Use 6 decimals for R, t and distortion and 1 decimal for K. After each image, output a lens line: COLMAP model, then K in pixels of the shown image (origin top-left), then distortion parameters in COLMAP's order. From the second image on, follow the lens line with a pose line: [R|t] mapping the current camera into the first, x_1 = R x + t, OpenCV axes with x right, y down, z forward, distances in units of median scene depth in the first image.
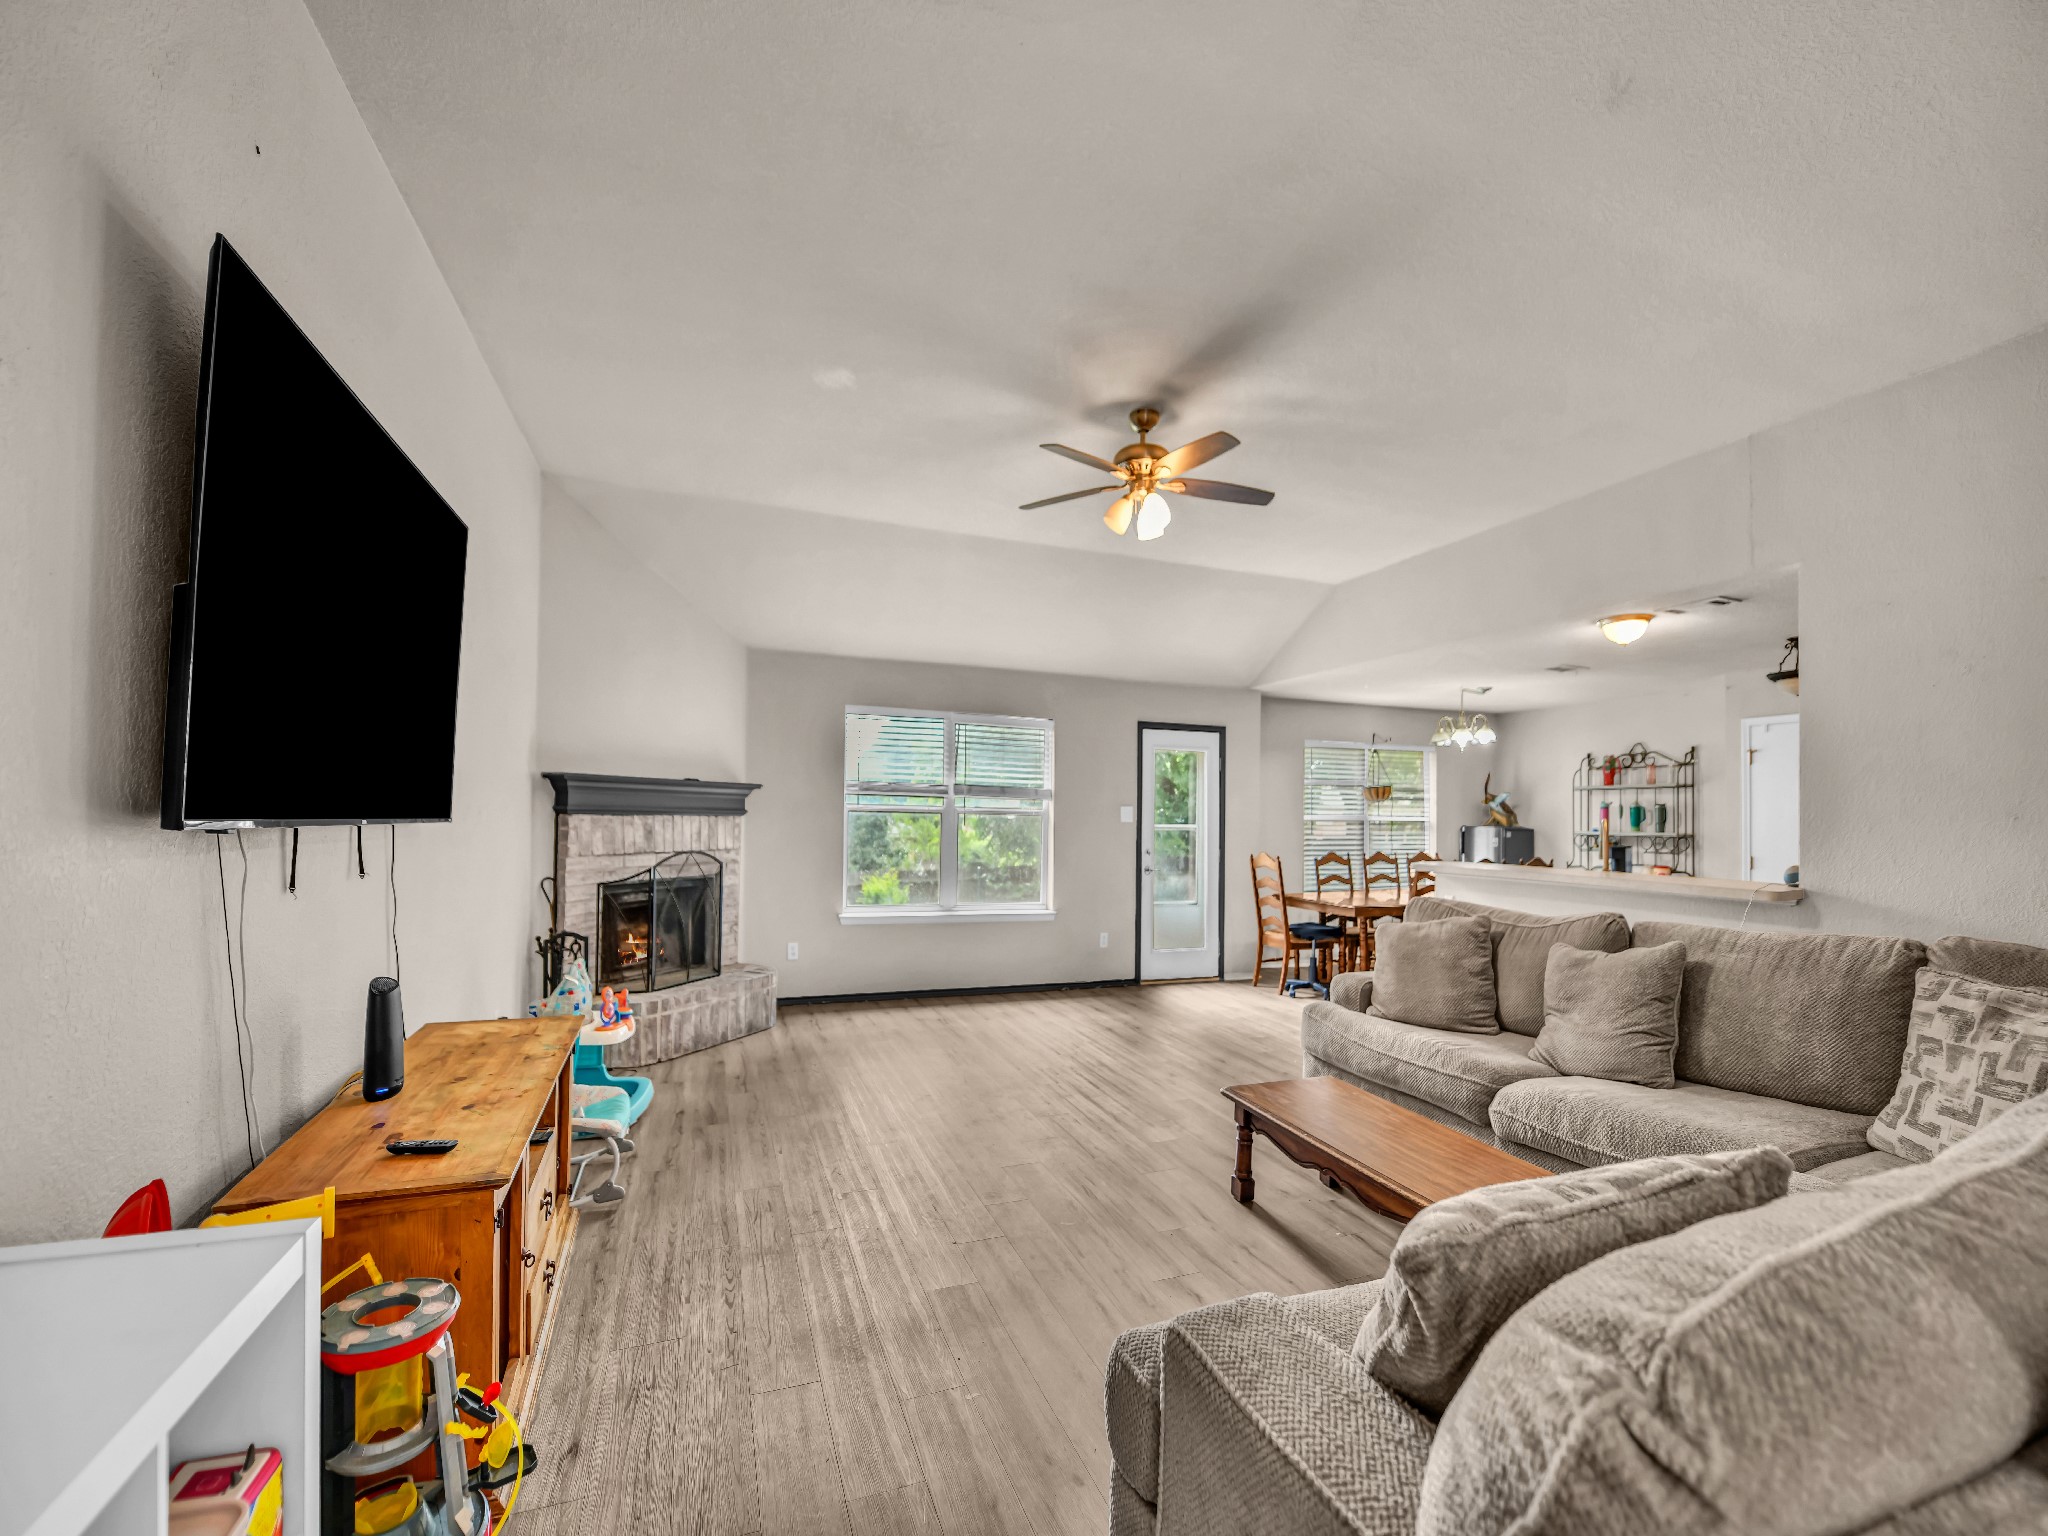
lens RADIAL K [[855.3, 0, 1004.7], [0, 855.3, 782.0], [0, 0, 1]] dist [-0.013582, -0.002067]
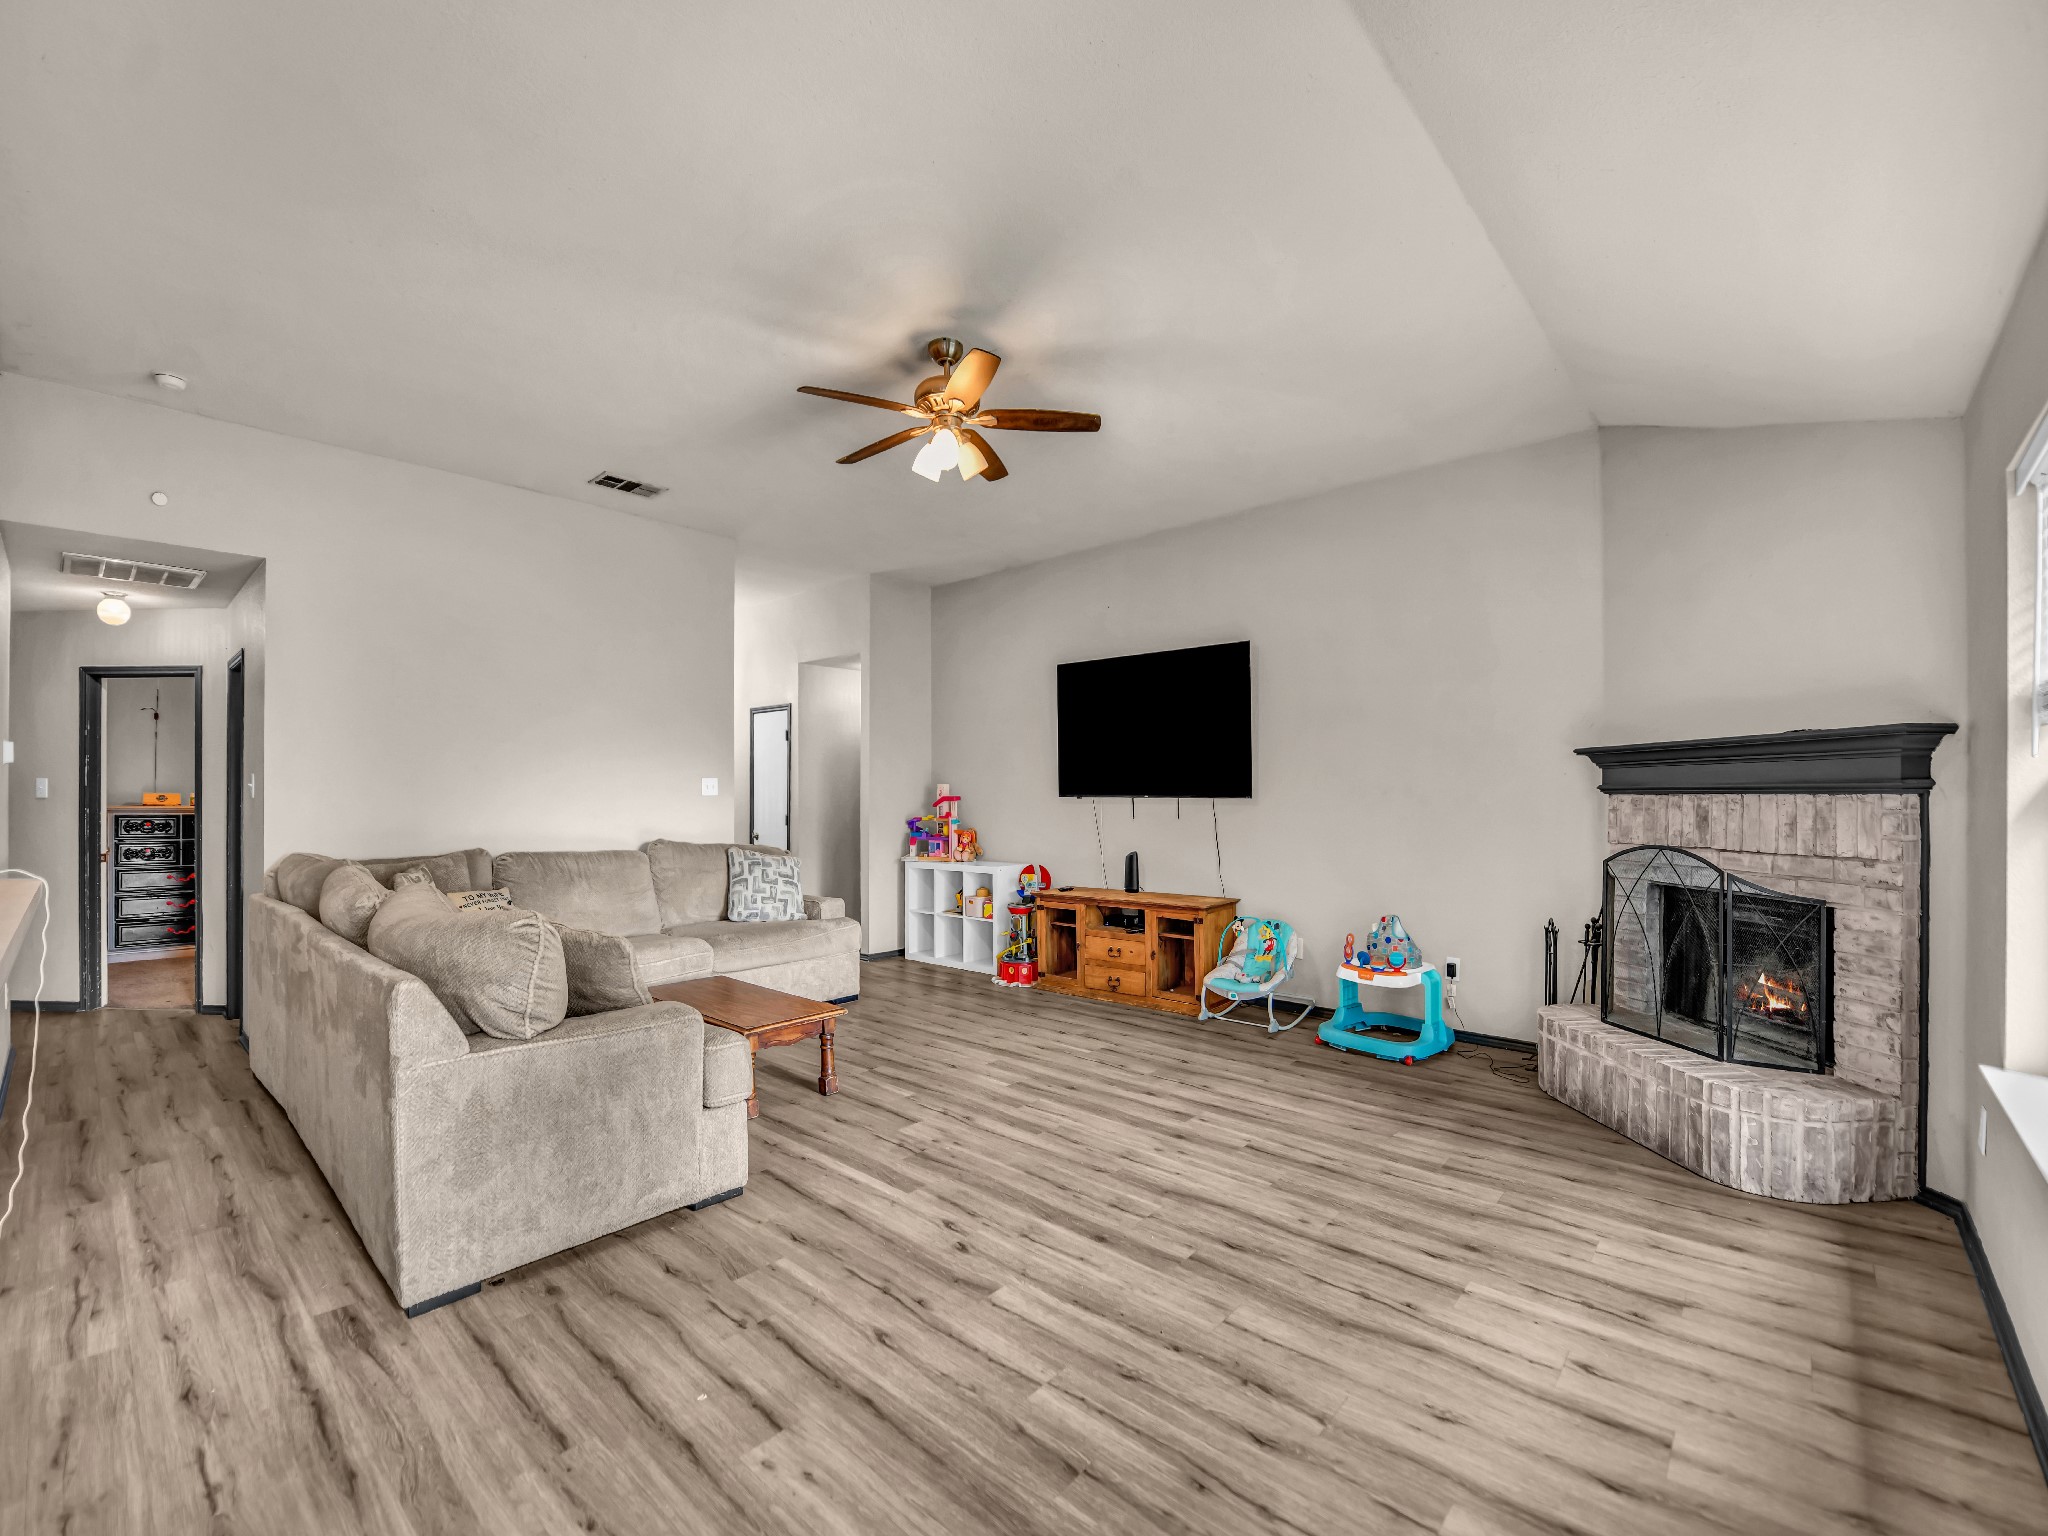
lens RADIAL K [[855.3, 0, 1025.5], [0, 855.3, 792.3], [0, 0, 1]] dist [-0.013582, -0.002067]
pose [[-0.885900, -0.017300, -0.463553, 0.344550], [0.006837, 0.998709, -0.050340, 0.061300], [0.463826, -0.047766, -0.884638, 1.212259]]
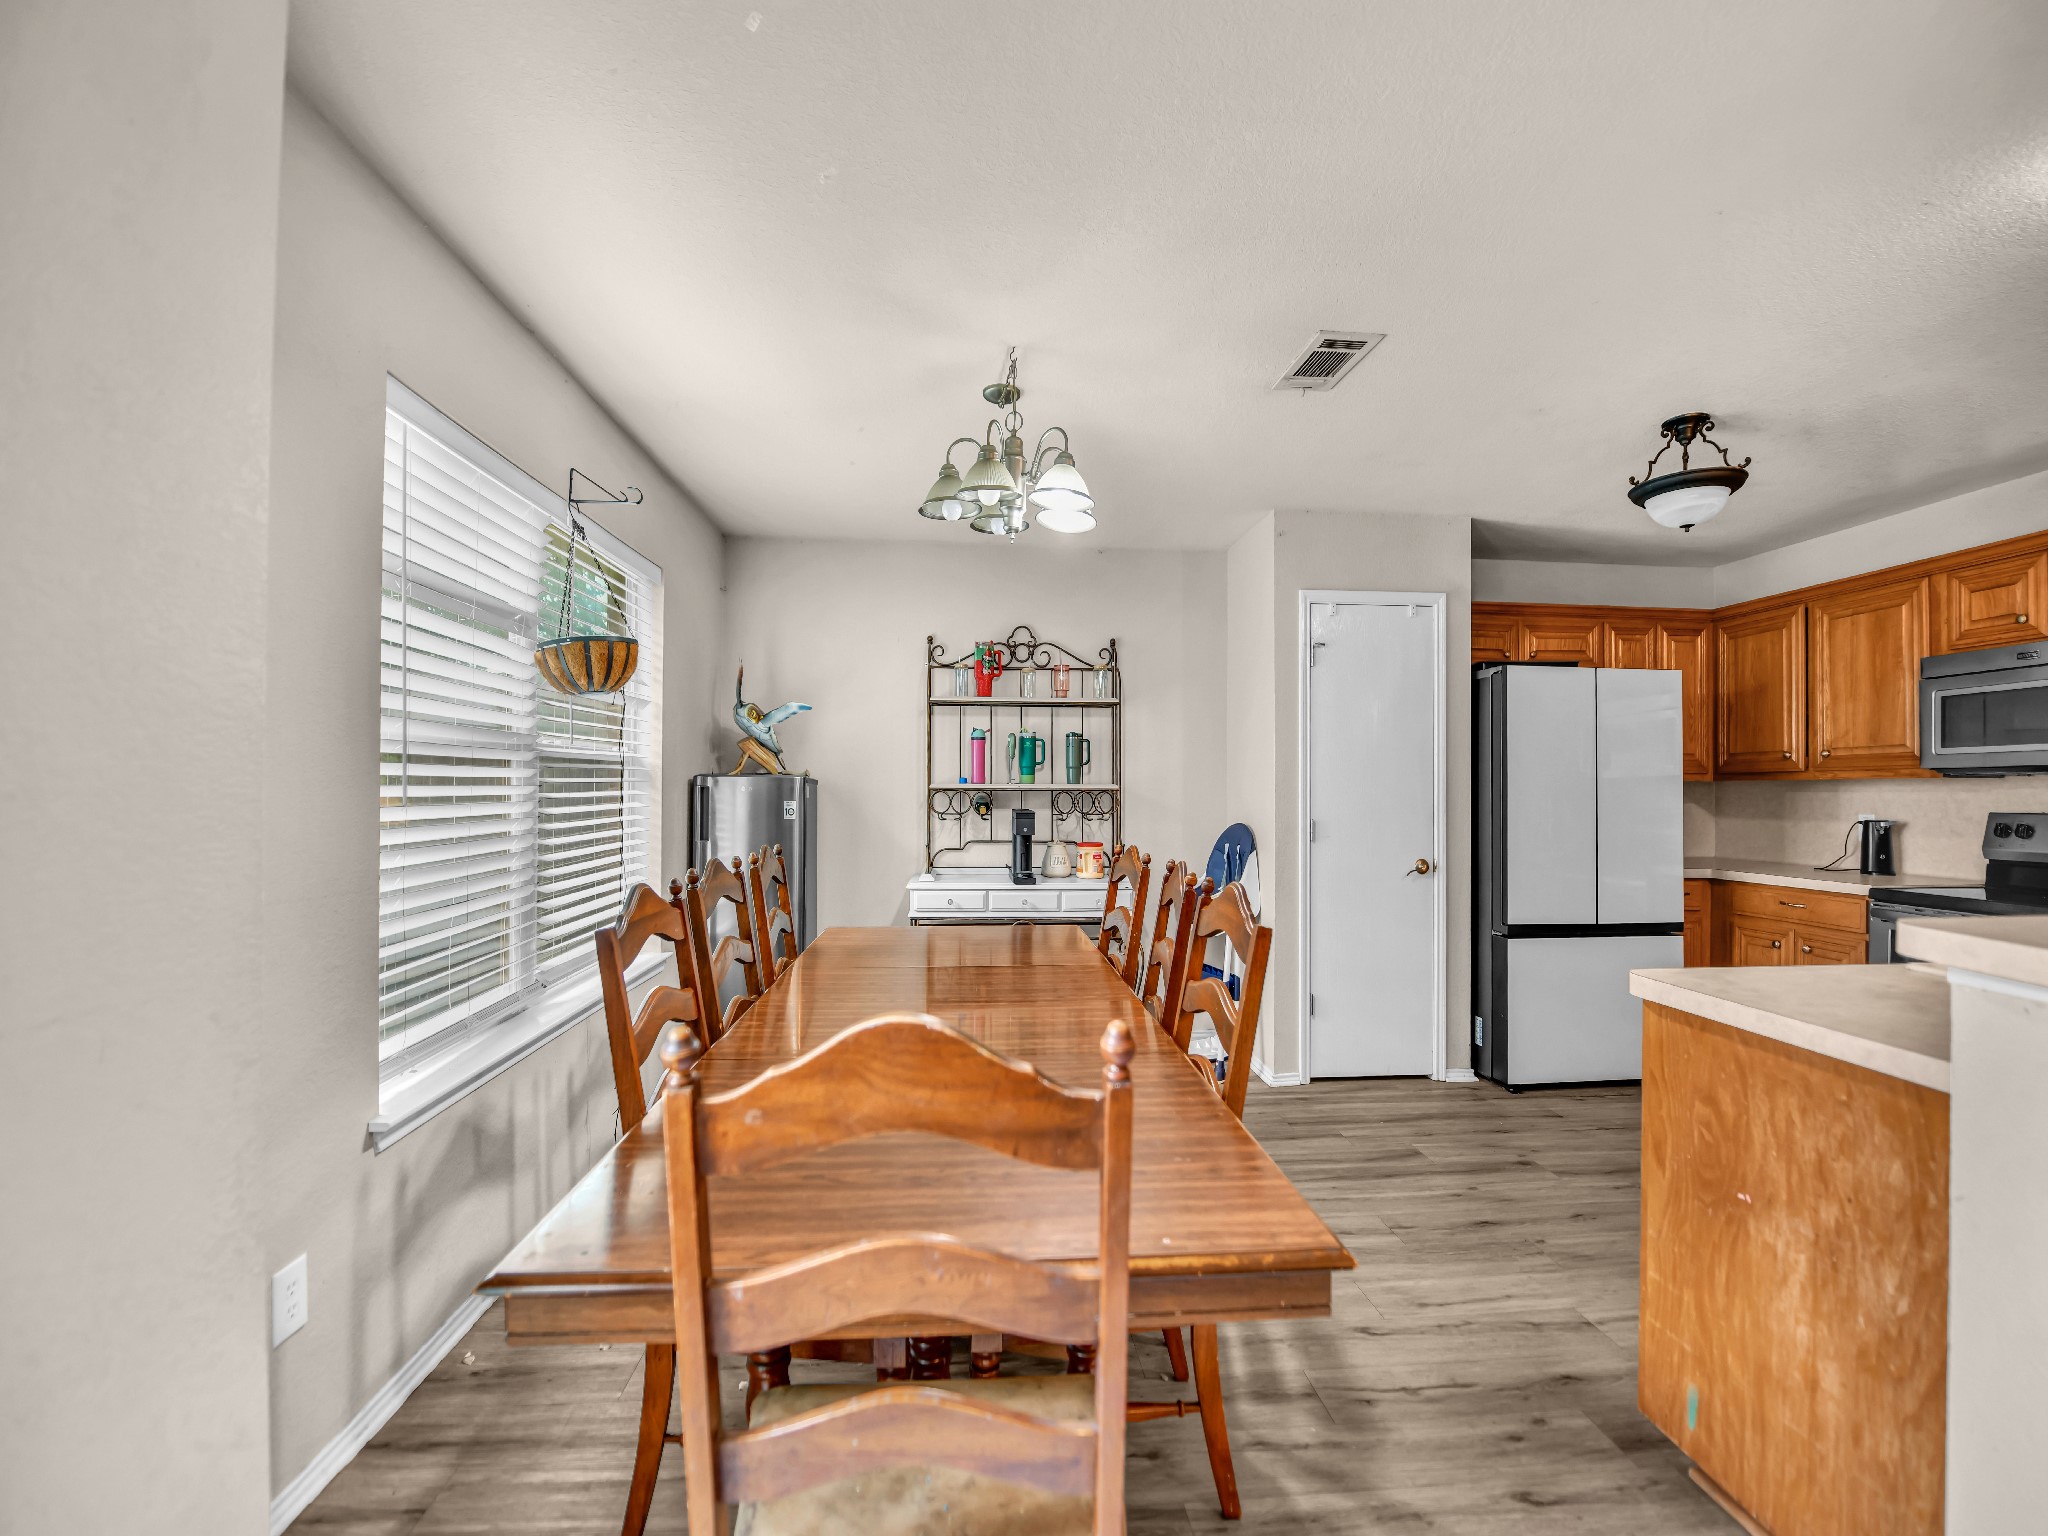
lens RADIAL K [[855.3, 0, 1010.8], [0, 855.3, 780.7], [0, 0, 1]] dist [-0.013582, -0.002067]
pose [[0.273015, -0.004070, 0.962001, 0.263987], [-0.044244, 0.998880, 0.016782, 0.063098], [-0.960992, -0.047145, 0.272529, 1.115615]]
